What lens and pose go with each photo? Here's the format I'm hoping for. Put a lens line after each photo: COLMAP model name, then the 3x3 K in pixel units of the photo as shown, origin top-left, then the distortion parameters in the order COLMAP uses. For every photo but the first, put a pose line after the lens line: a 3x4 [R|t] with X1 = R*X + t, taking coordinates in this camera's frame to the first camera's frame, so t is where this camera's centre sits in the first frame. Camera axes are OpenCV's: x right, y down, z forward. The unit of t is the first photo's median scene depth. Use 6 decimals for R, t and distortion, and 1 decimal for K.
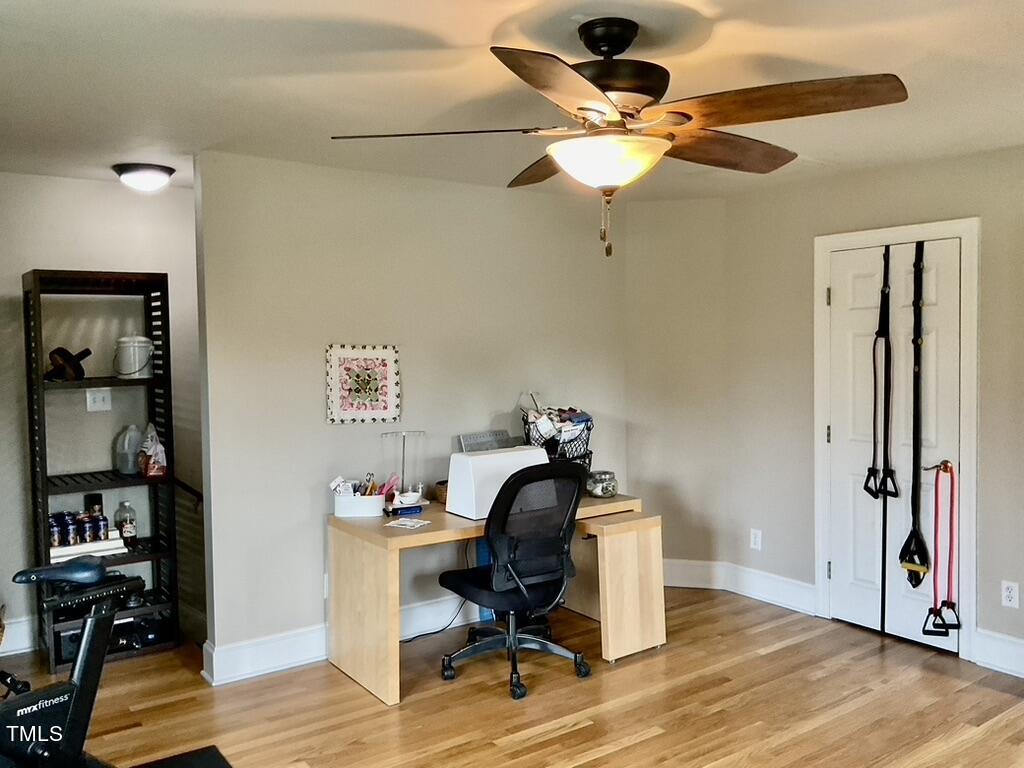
lens RADIAL K [[849.2, 0, 515.8], [0, 849.2, 384.7], [0, 0, 1]] dist [0.056554, -0.105647]
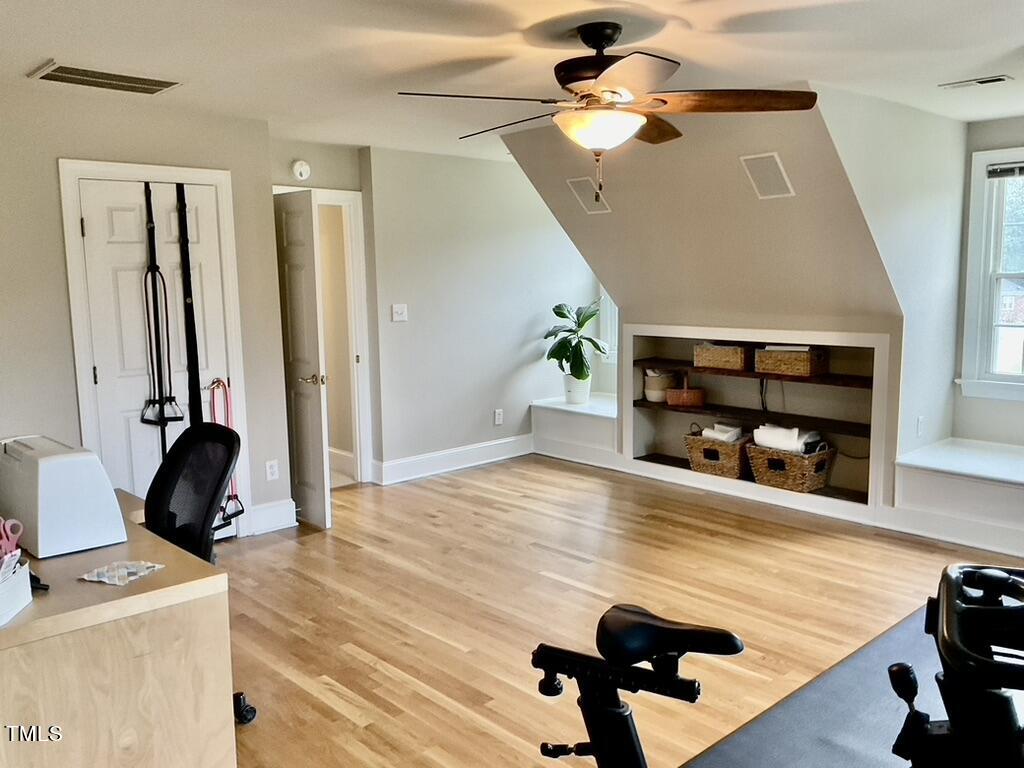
lens RADIAL K [[849.2, 0, 516.1], [0, 849.2, 383.2], [0, 0, 1]] dist [0.056554, -0.105647]
pose [[-0.134190, -0.117816, 0.983927, -0.697328], [0.066595, 0.989590, 0.127577, -0.025965], [-0.988715, 0.082645, -0.124947, 0.741308]]
